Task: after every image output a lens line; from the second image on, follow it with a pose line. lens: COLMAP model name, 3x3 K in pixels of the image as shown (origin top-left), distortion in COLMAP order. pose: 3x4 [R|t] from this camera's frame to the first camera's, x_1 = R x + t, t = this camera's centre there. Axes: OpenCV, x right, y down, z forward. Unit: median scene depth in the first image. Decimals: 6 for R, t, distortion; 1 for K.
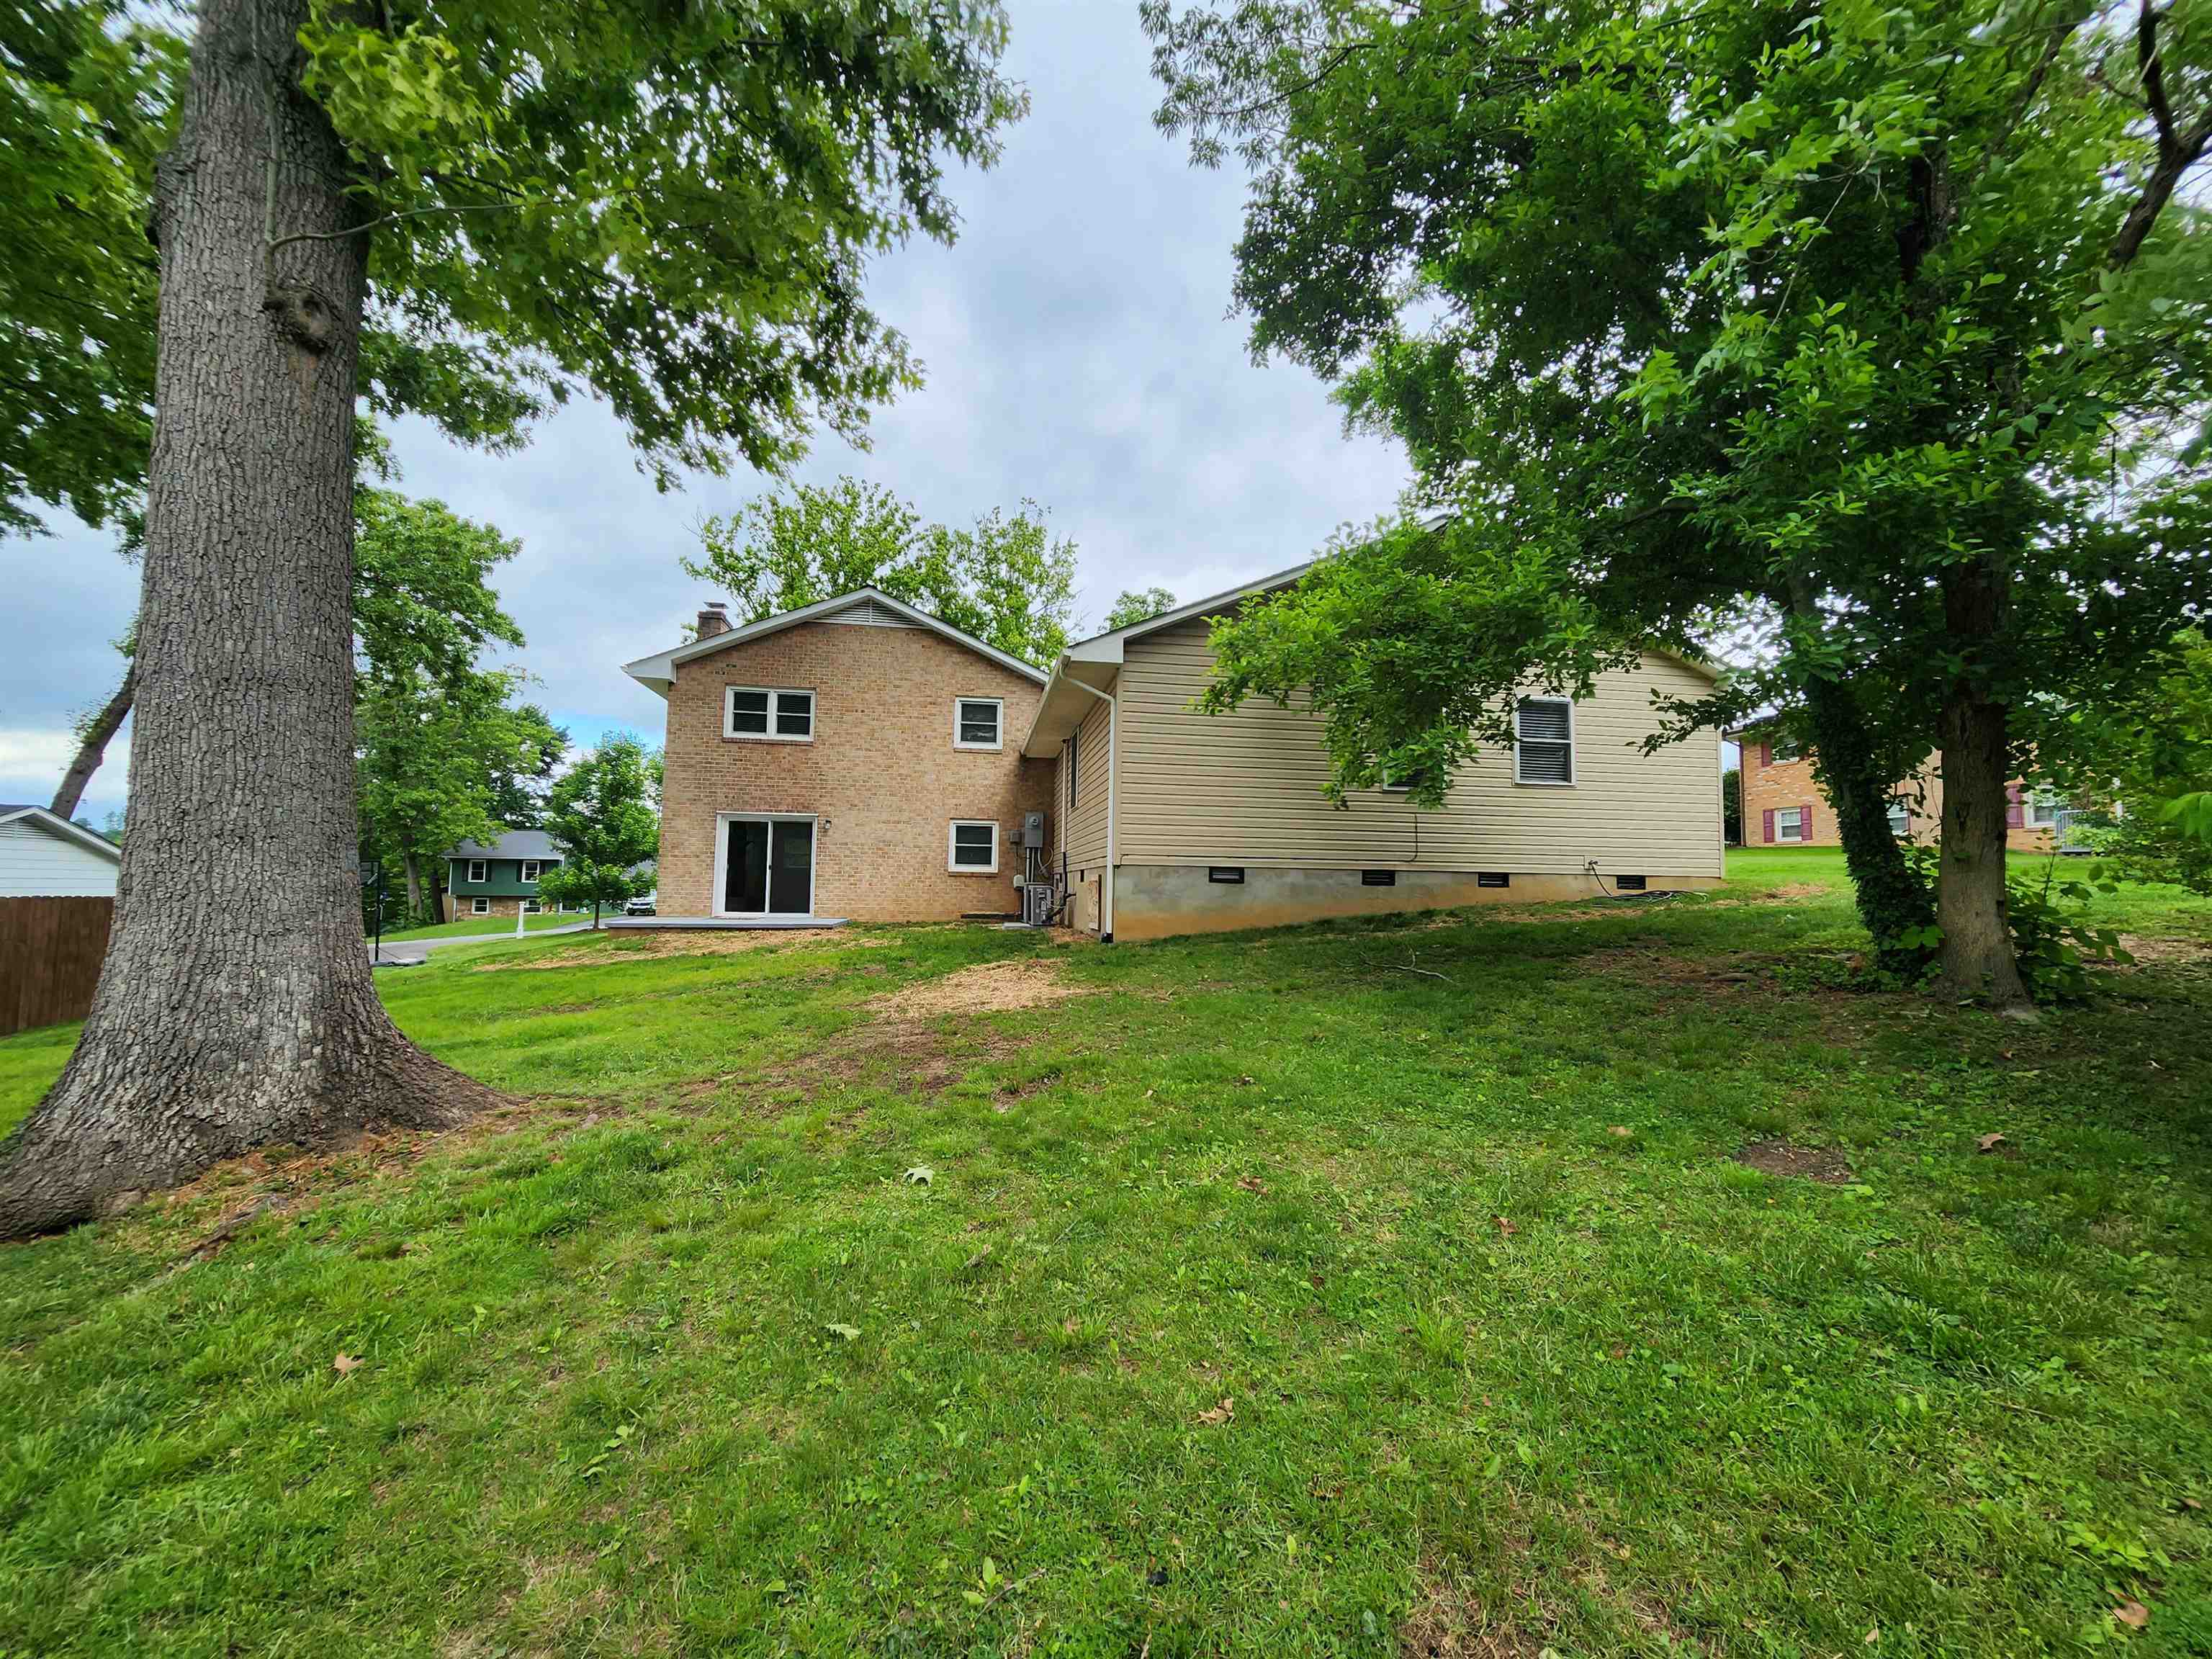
lens RADIAL K [[902.7, 0, 1110.3], [0, 902.7, 810.4], [0, 0, 1]] dist [0.000941, -0.001131]
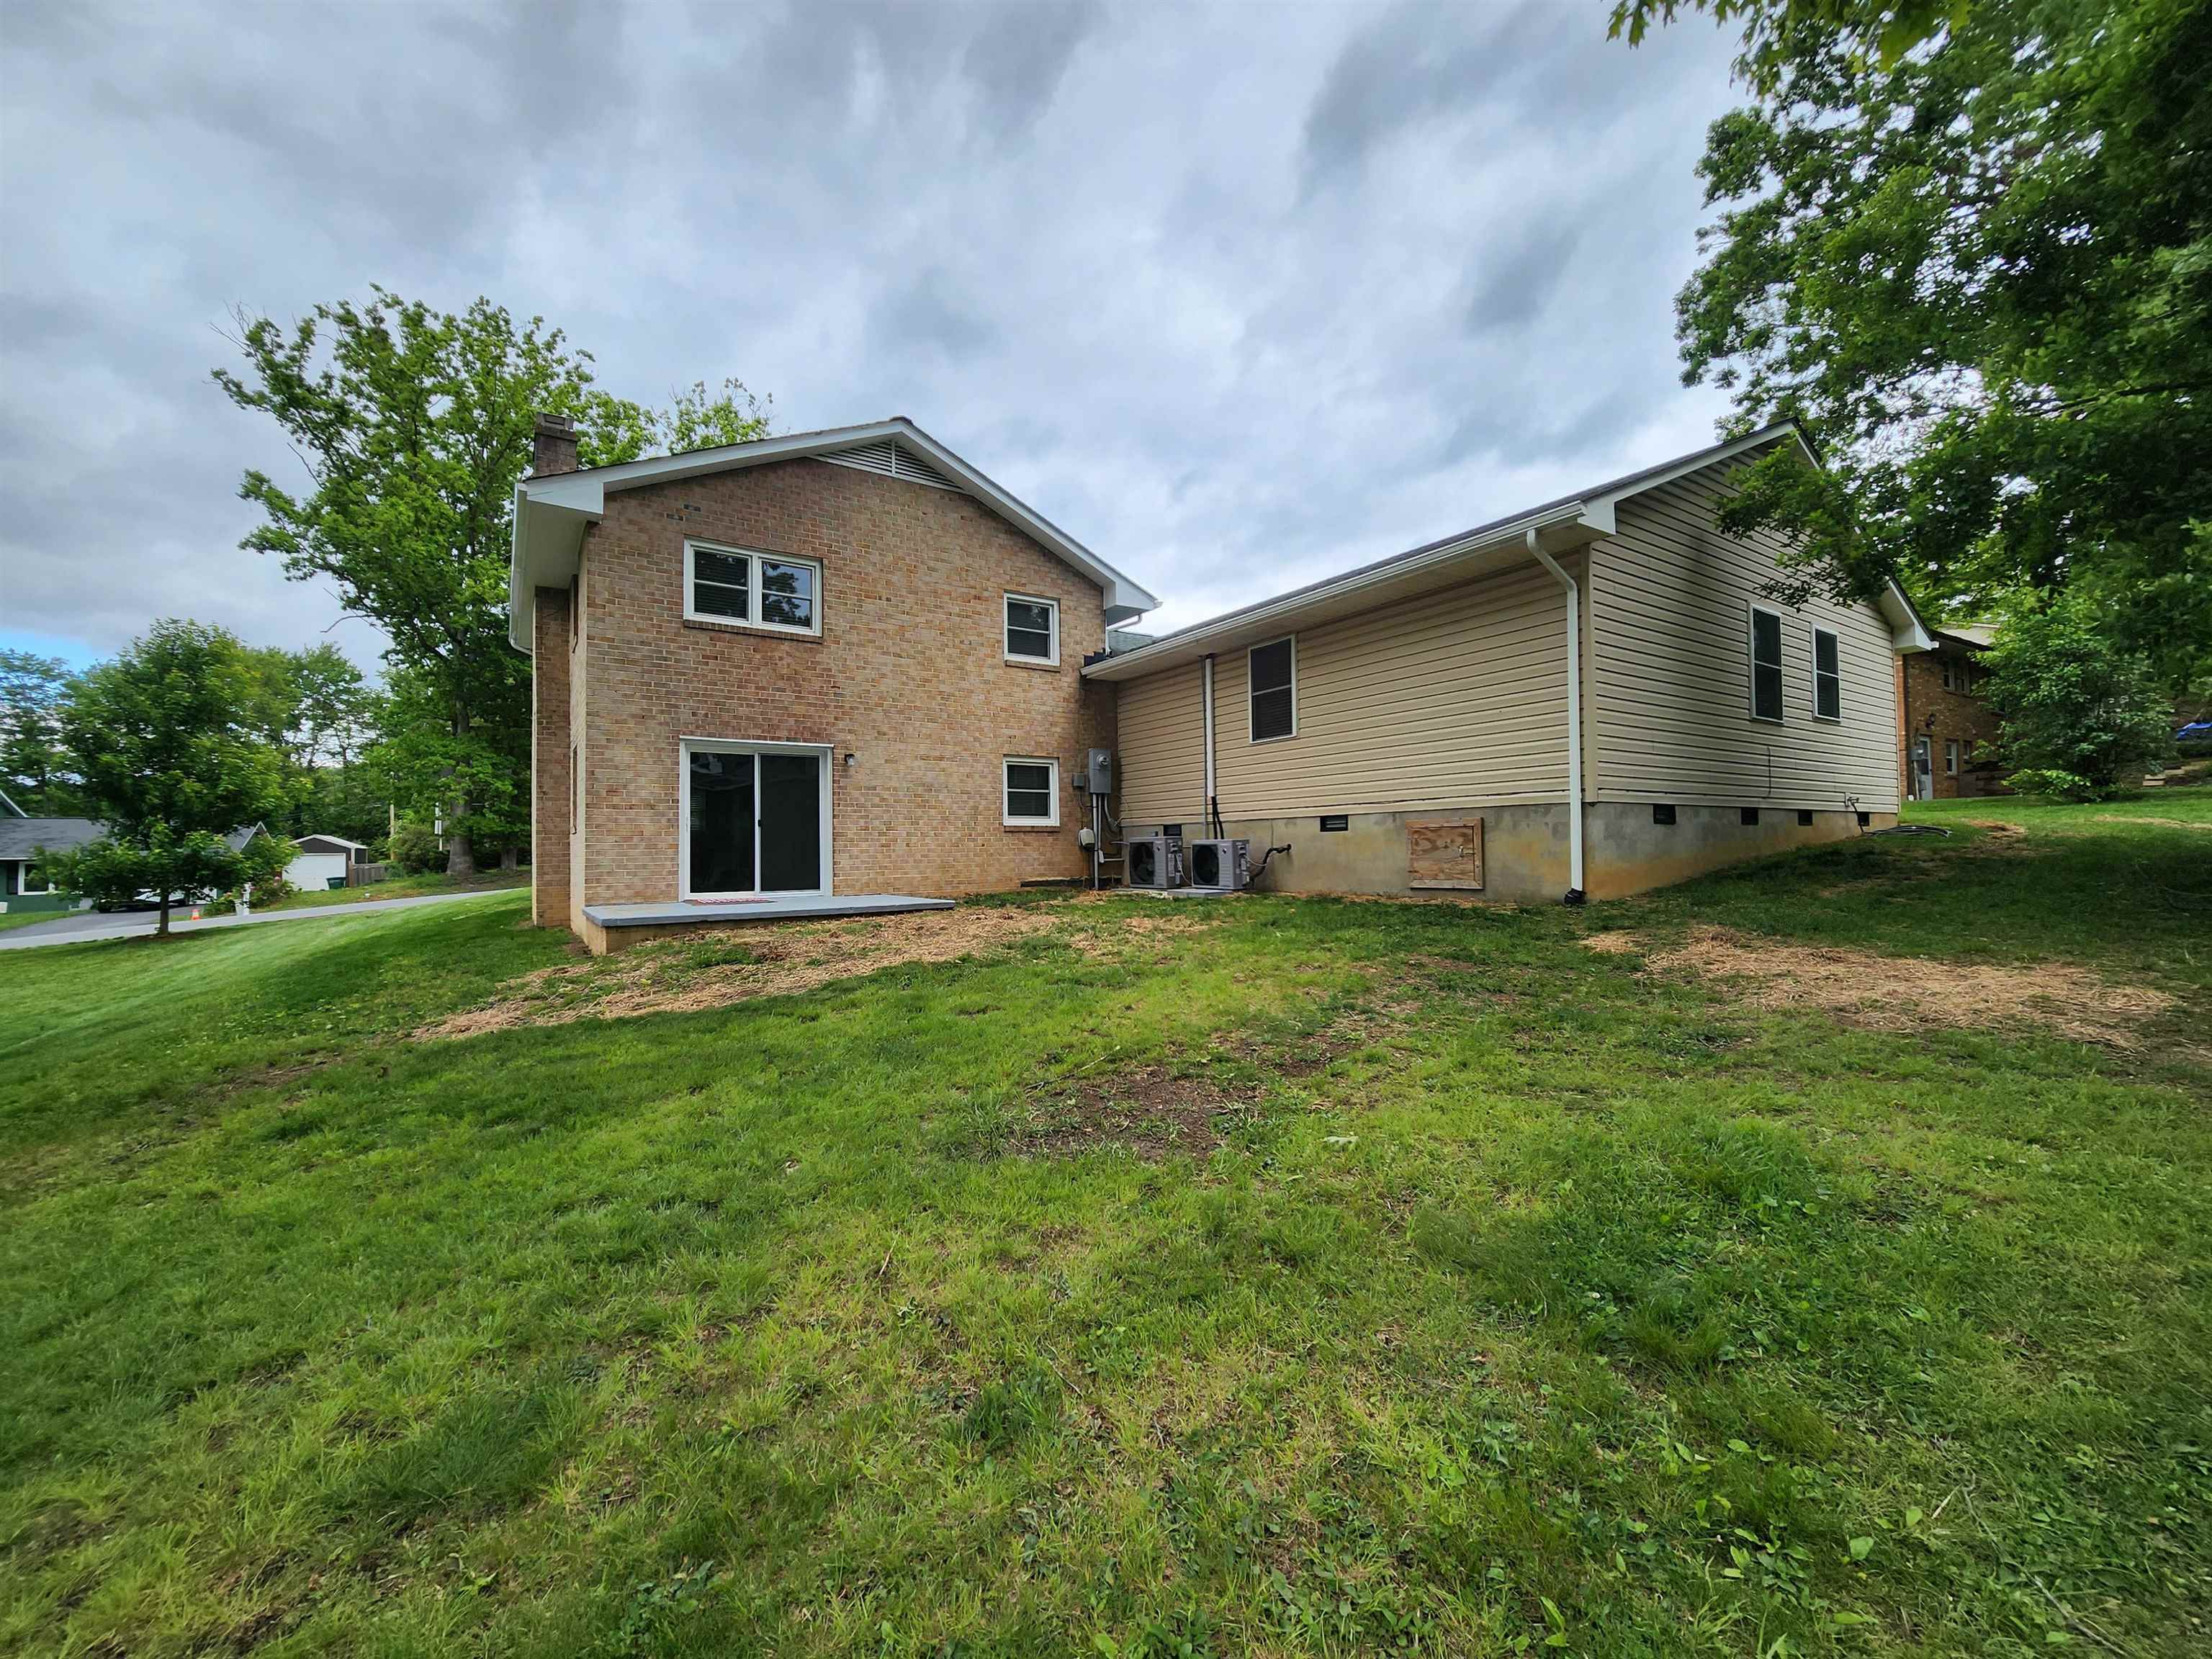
lens RADIAL K [[902.7, 0, 1104.6], [0, 902.7, 822.7], [0, 0, 1]] dist [0.000941, -0.001131]
pose [[0.909502, -0.013040, 0.415495, -0.413531], [-0.009942, 0.998540, 0.053101, 0.024529], [-0.415580, -0.052426, 0.908044, 0.281413]]
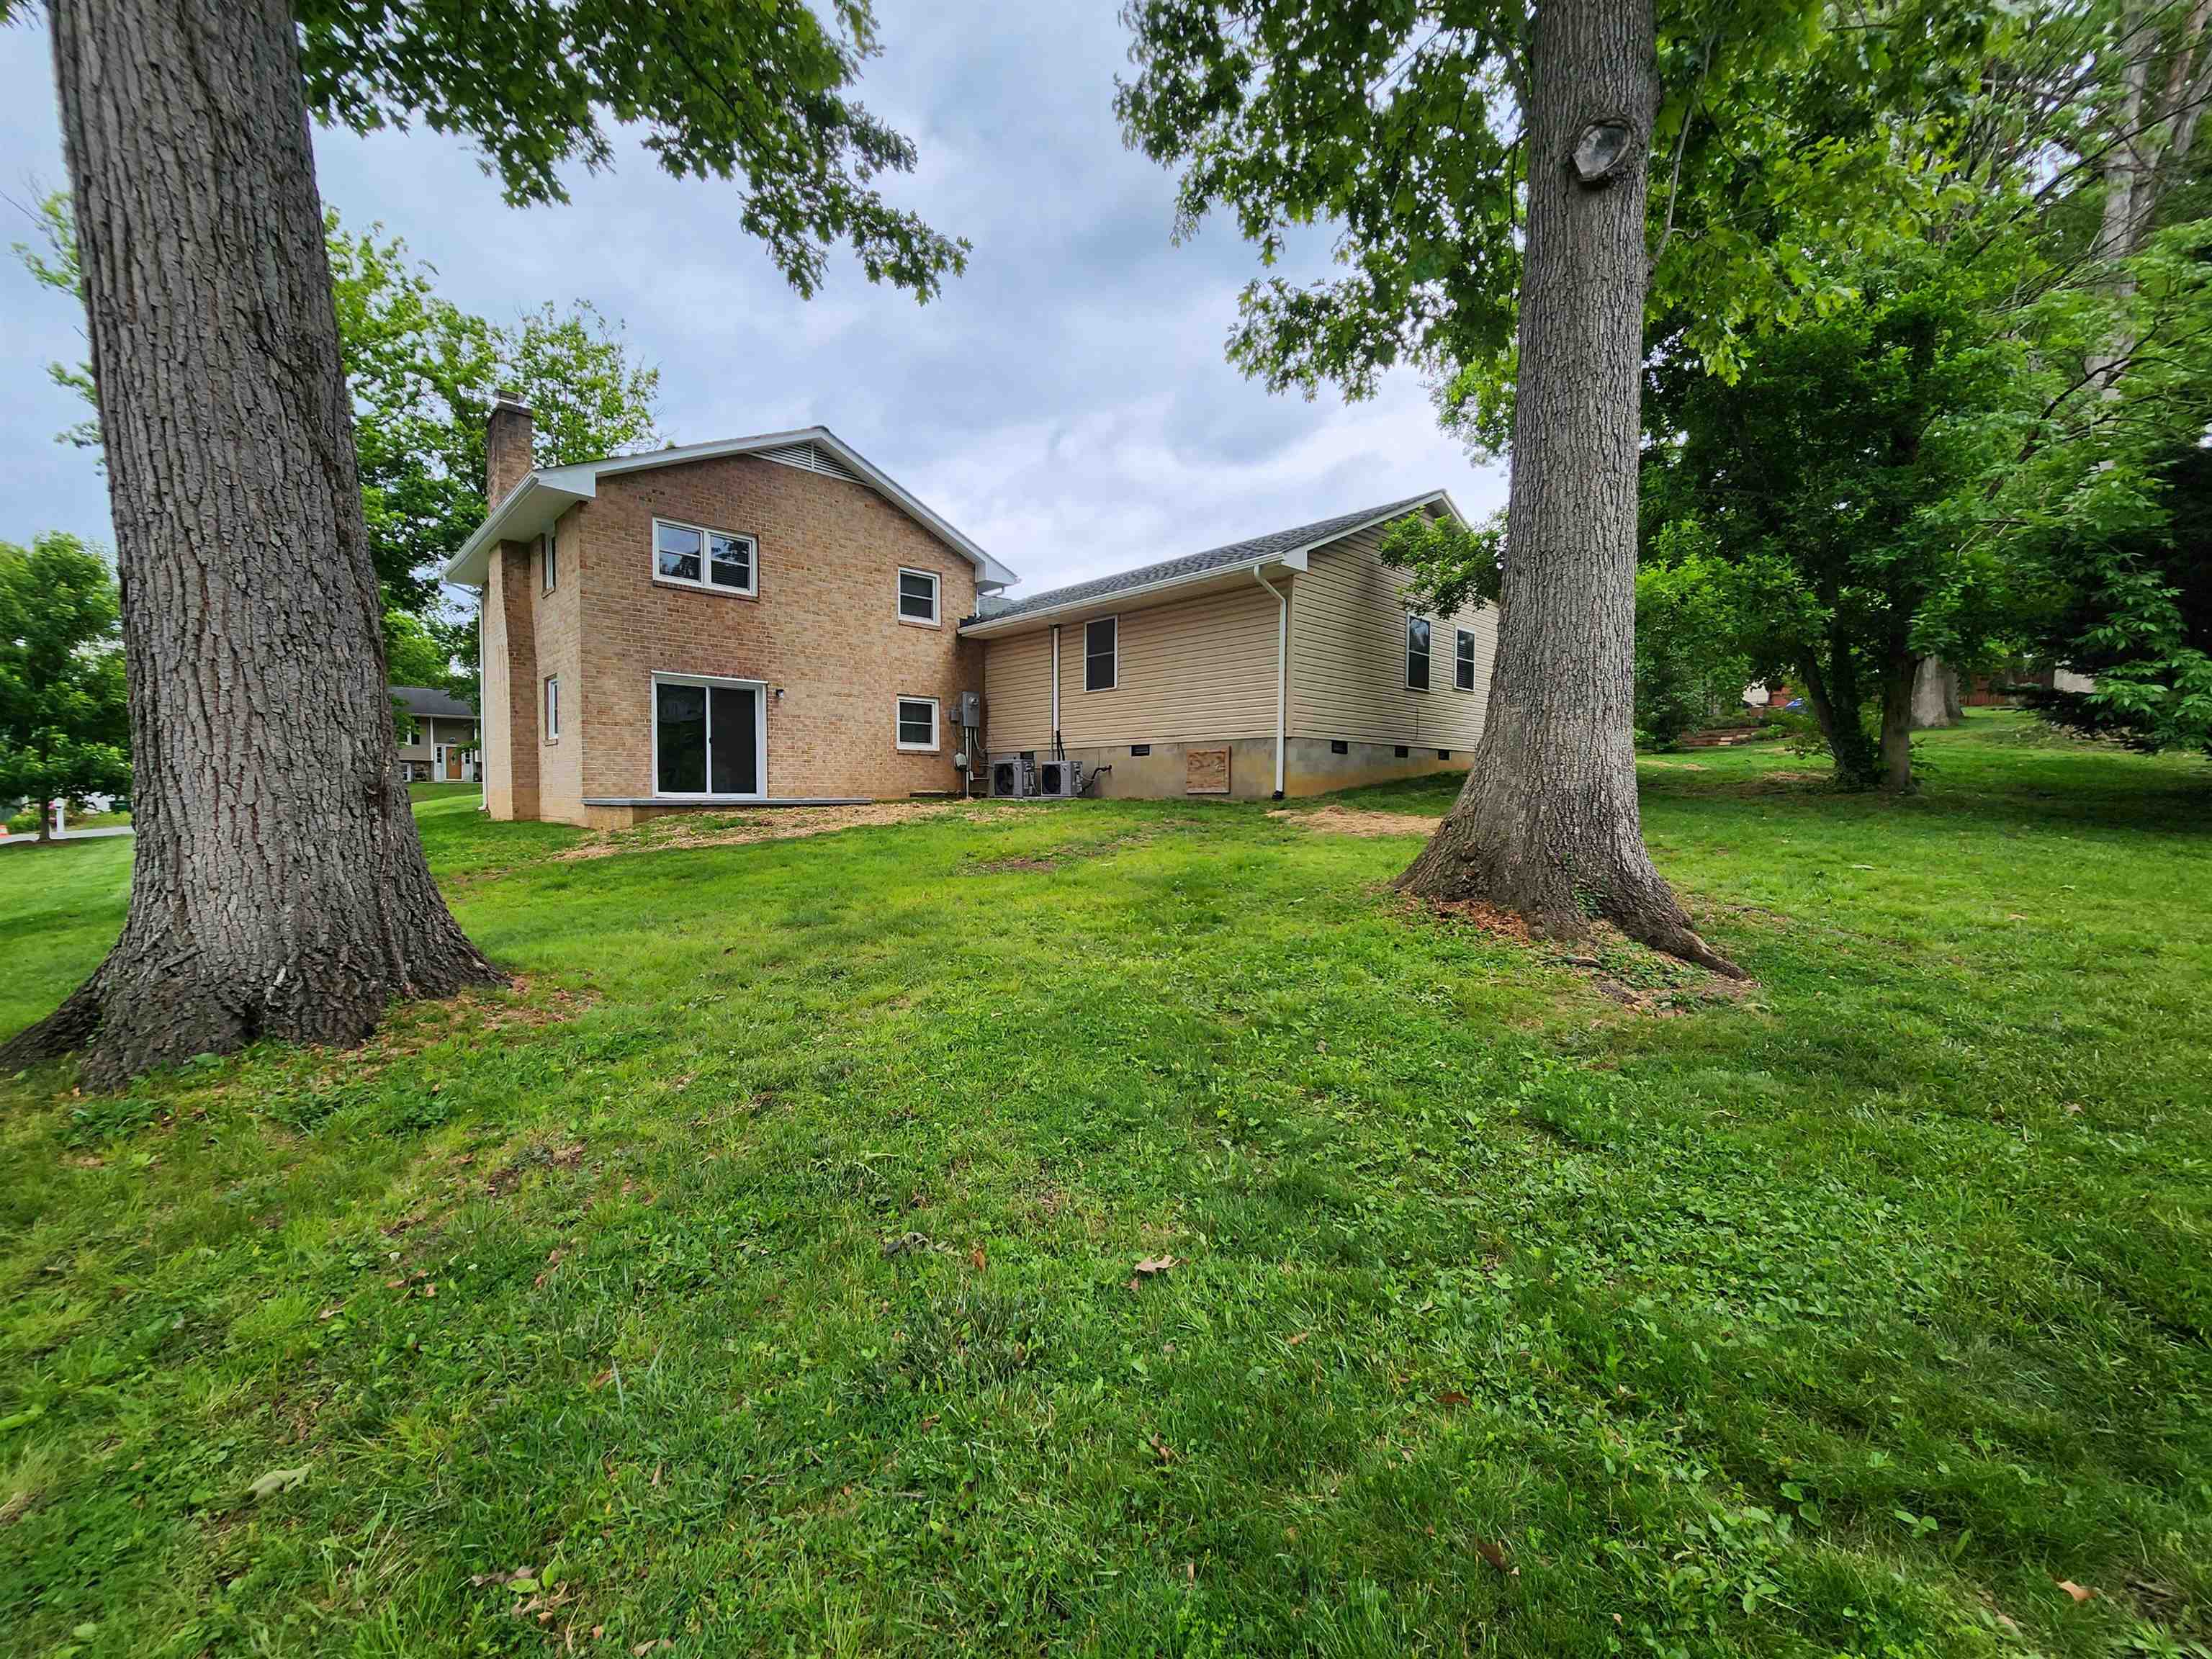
lens RADIAL K [[902.7, 0, 1103.0], [0, 902.7, 829.6], [0, 0, 1]] dist [0.000941, -0.001131]
pose [[0.827632, -0.032243, 0.560345, -0.542754], [-0.040218, 0.992375, 0.116506, 0.031452], [-0.559829, -0.118960, 0.820025, 0.063842]]
